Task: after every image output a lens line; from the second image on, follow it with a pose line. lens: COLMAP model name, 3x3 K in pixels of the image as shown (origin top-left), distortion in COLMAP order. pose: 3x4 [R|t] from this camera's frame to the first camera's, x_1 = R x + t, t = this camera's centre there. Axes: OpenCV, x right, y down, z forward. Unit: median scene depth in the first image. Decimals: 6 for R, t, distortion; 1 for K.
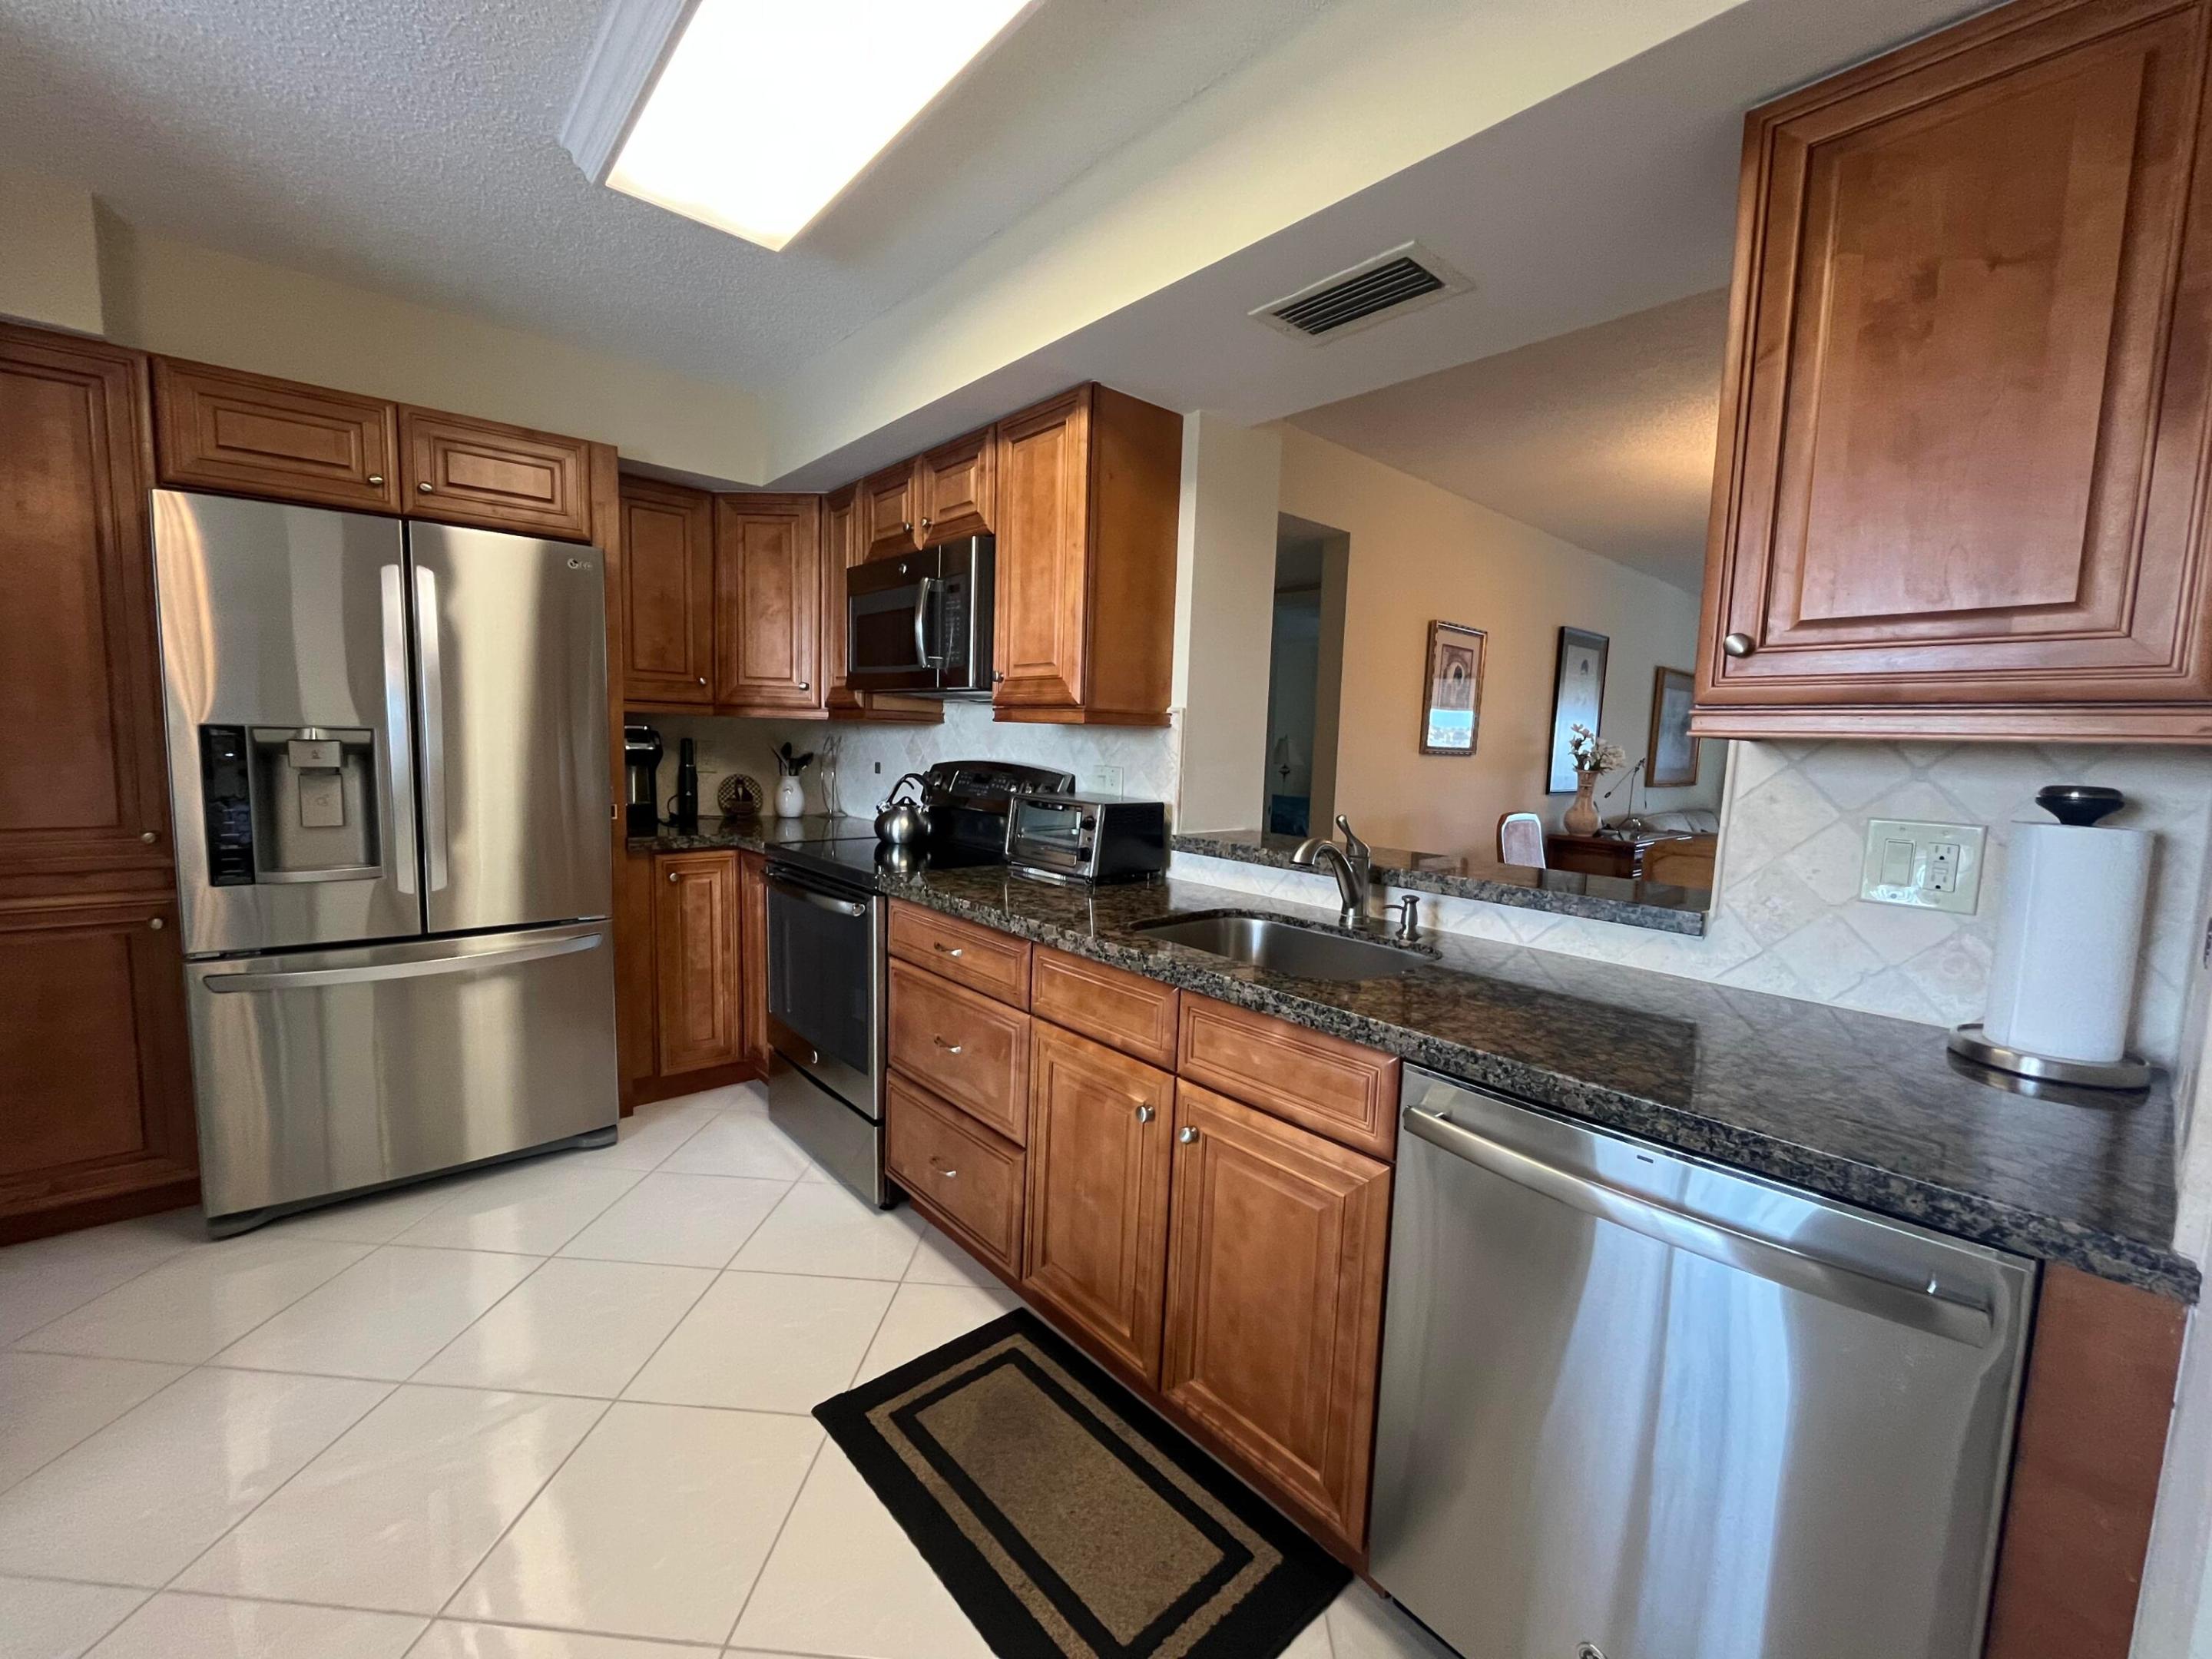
lens RADIAL K [[899.8, 0, 1101.4], [0, 899.8, 825.9], [0, 0, 1]] dist [-0.002784, 0.000353]
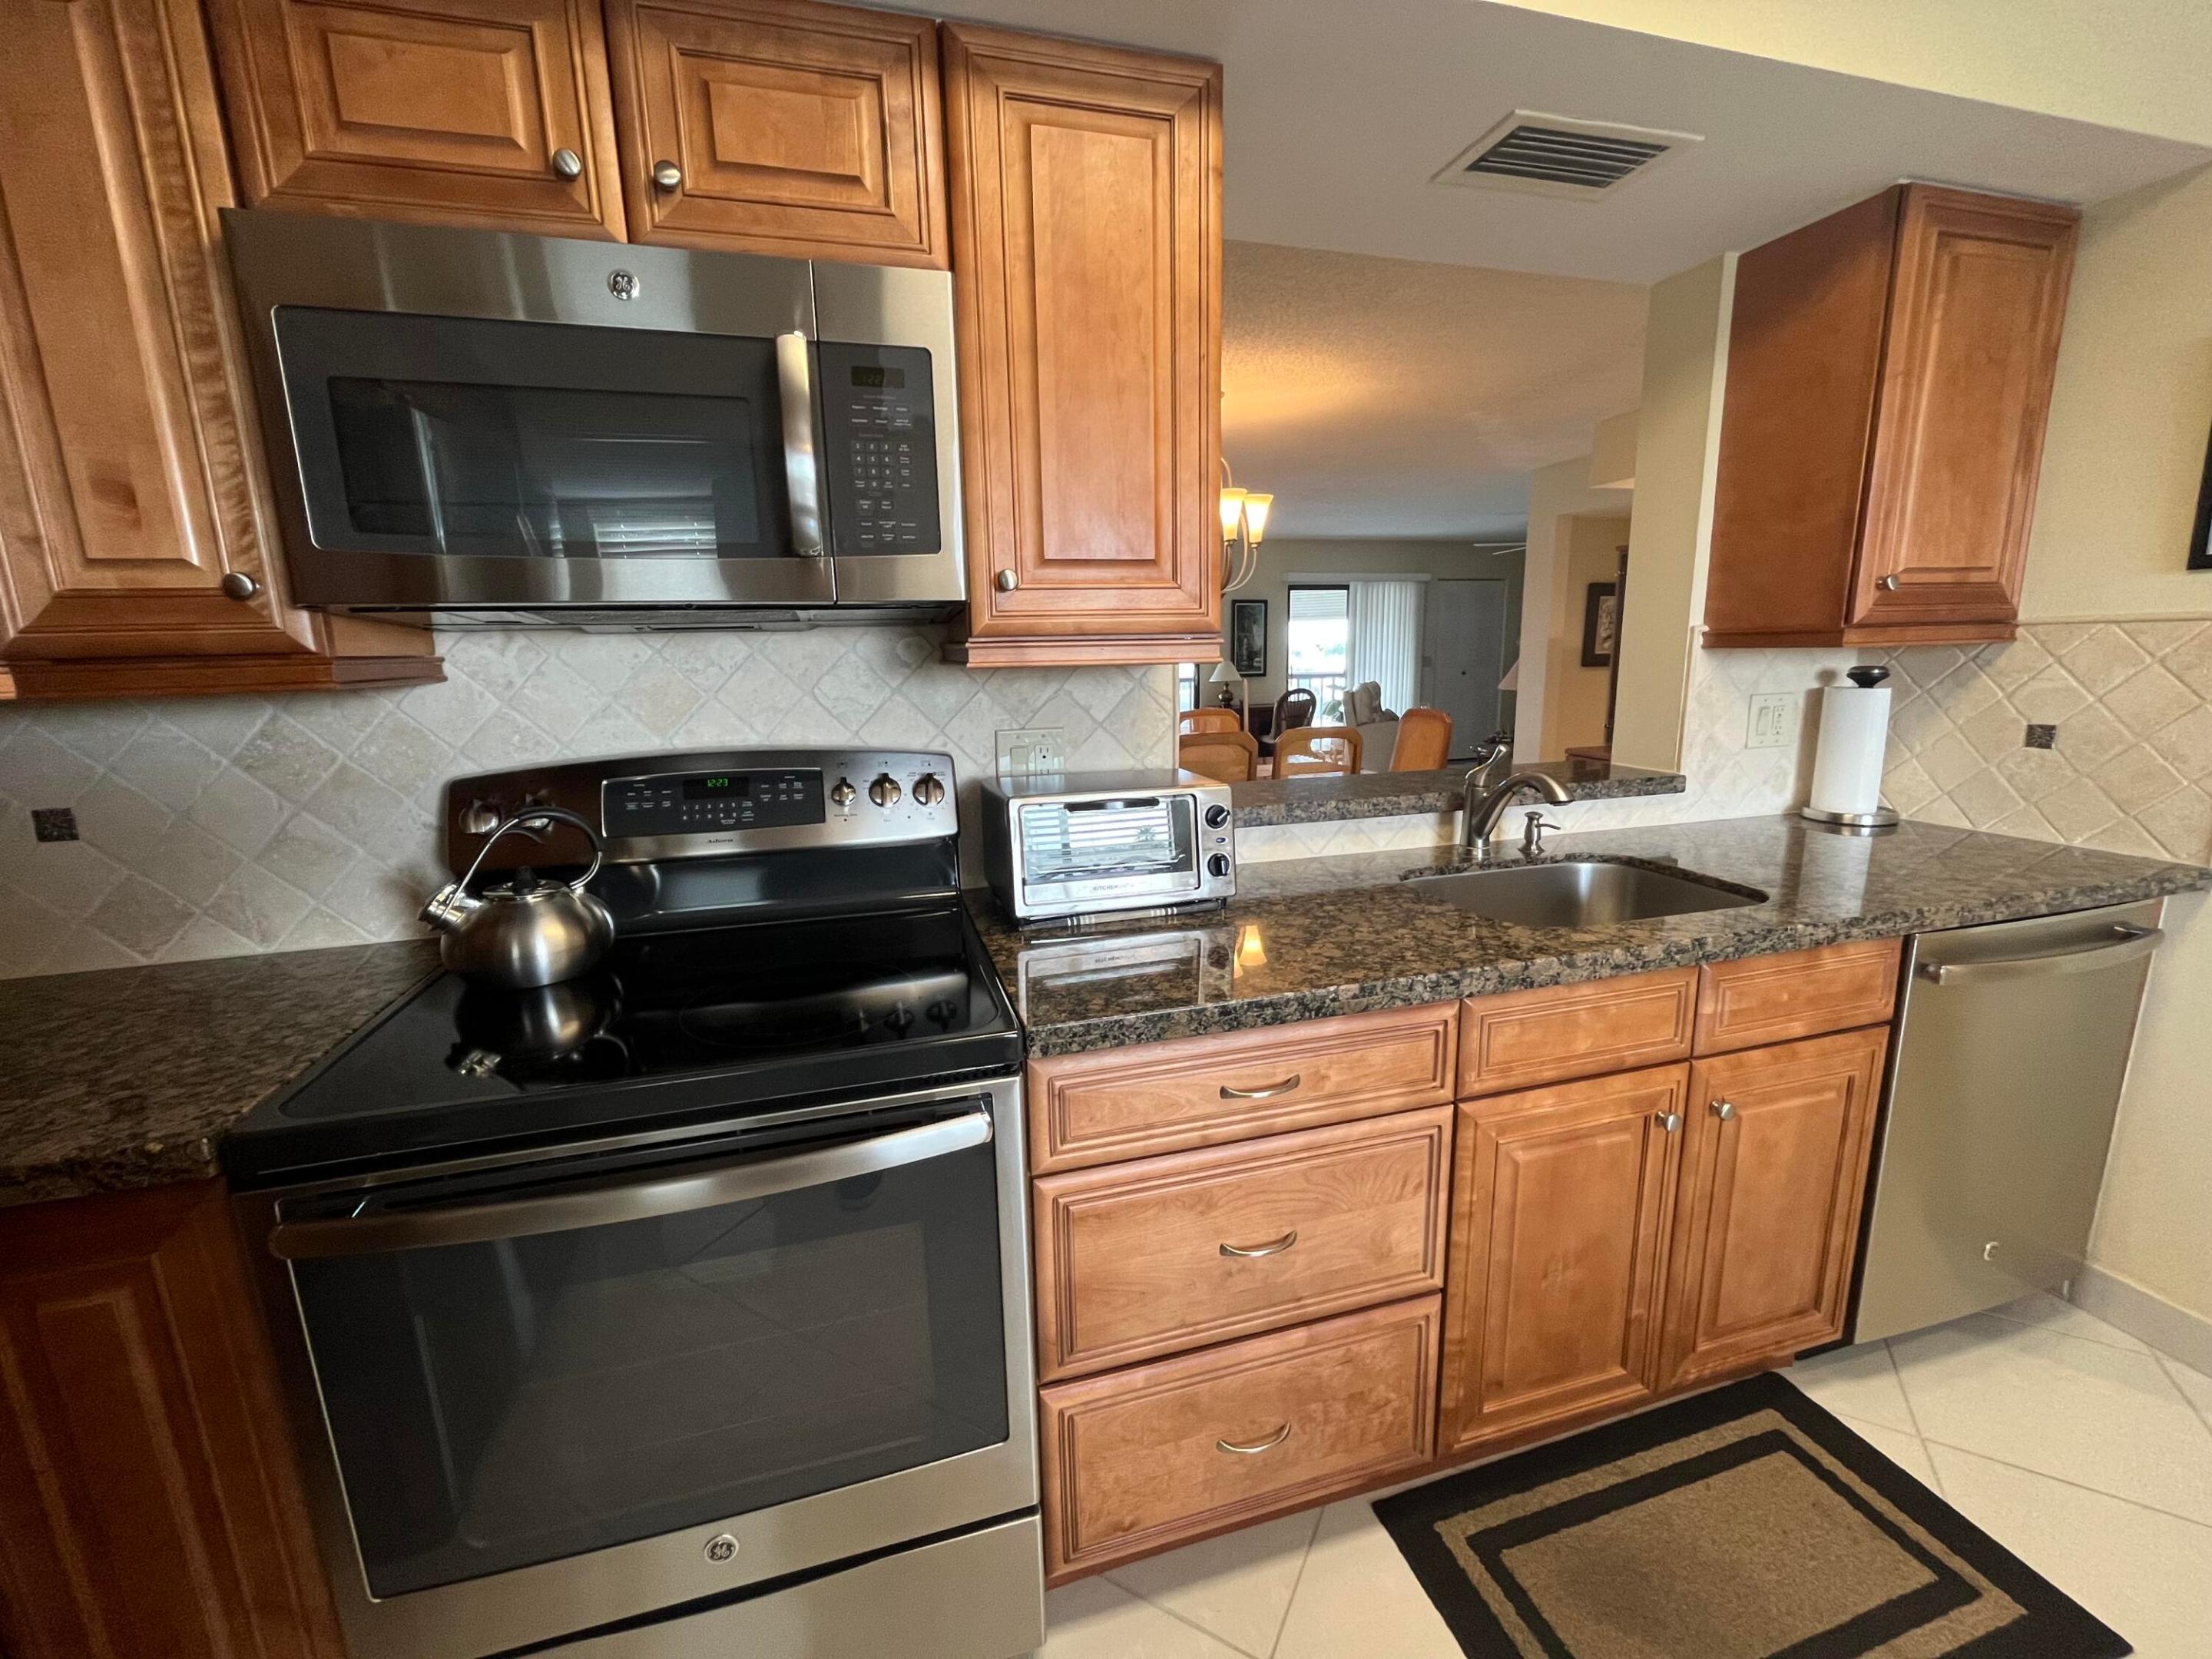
lens RADIAL K [[899.8, 0, 1101.4], [0, 899.8, 825.9], [0, 0, 1]] dist [-0.002784, 0.000353]
pose [[0.428289, -0.215767, 0.877504, -0.531174], [0.126087, 0.975845, 0.178408, -0.104969], [-0.894802, 0.034232, 0.445149, 0.668774]]
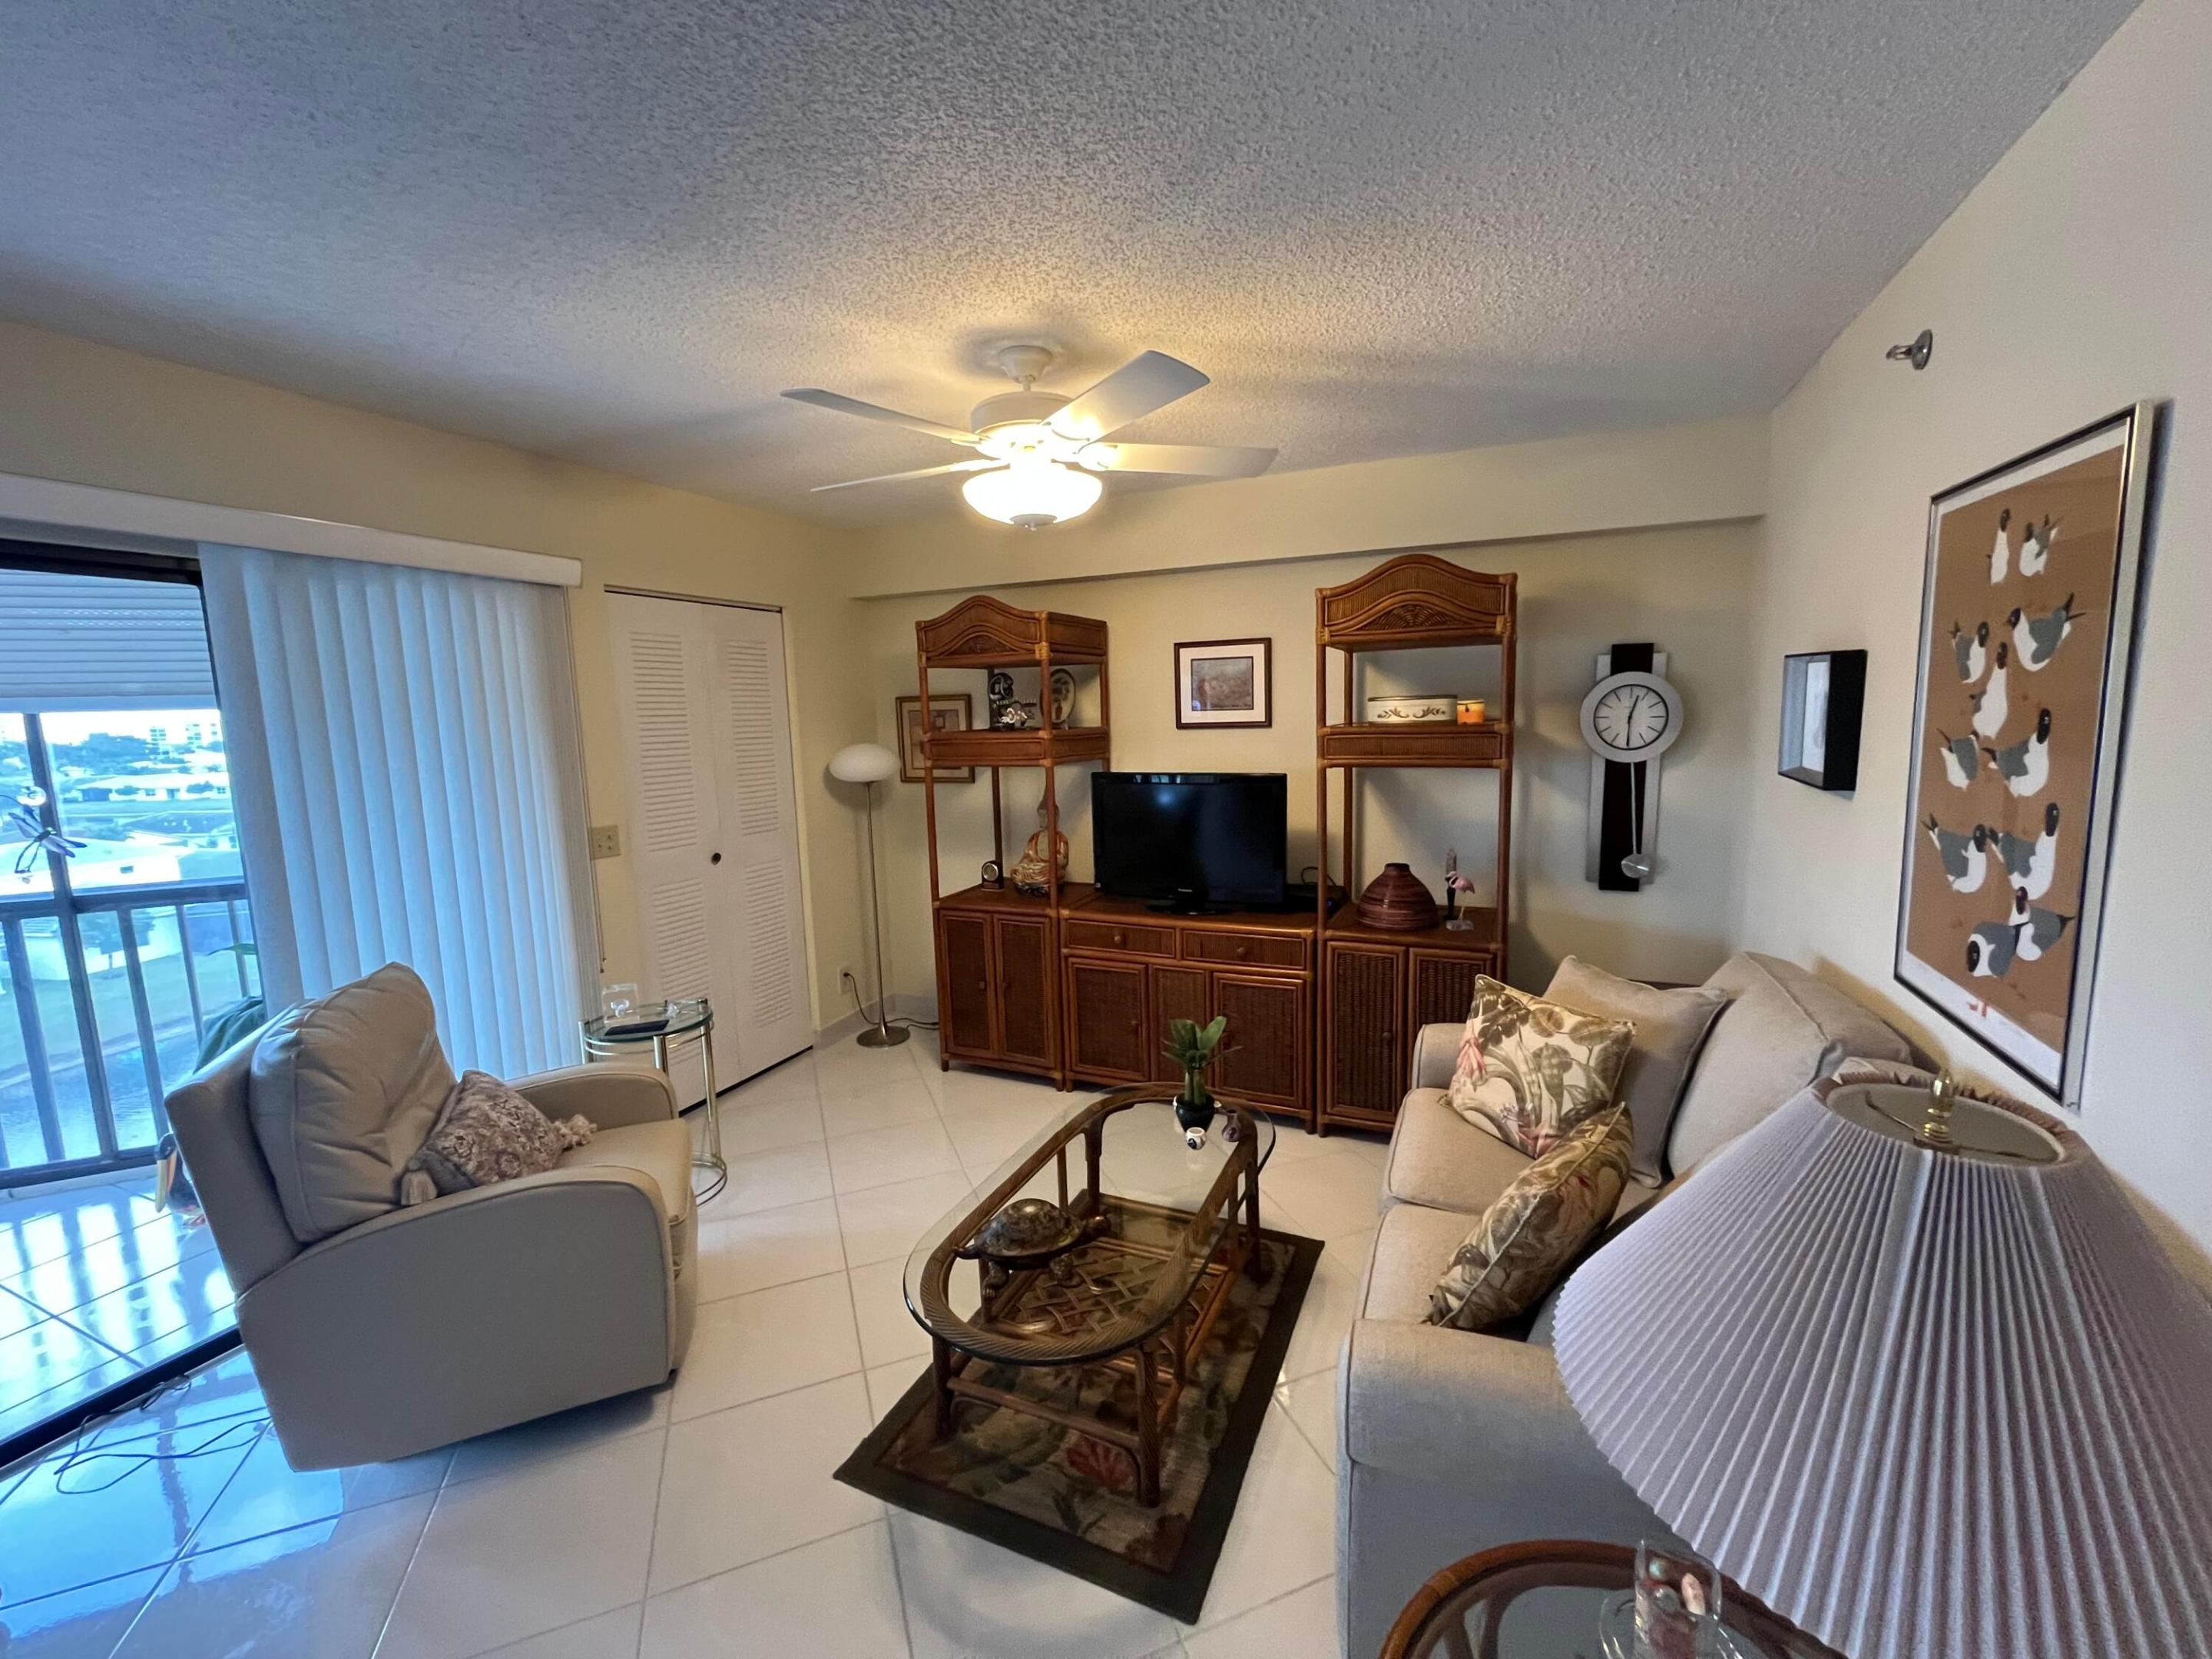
lens RADIAL K [[899.8, 0, 1101.4], [0, 899.8, 825.9], [0, 0, 1]] dist [-0.002784, 0.000353]
pose [[-0.420371, -0.136107, 0.897086, 2.472379], [0.103555, 0.975029, 0.196458, -0.121207], [-0.901424, 0.175483, -0.395779, 1.014641]]
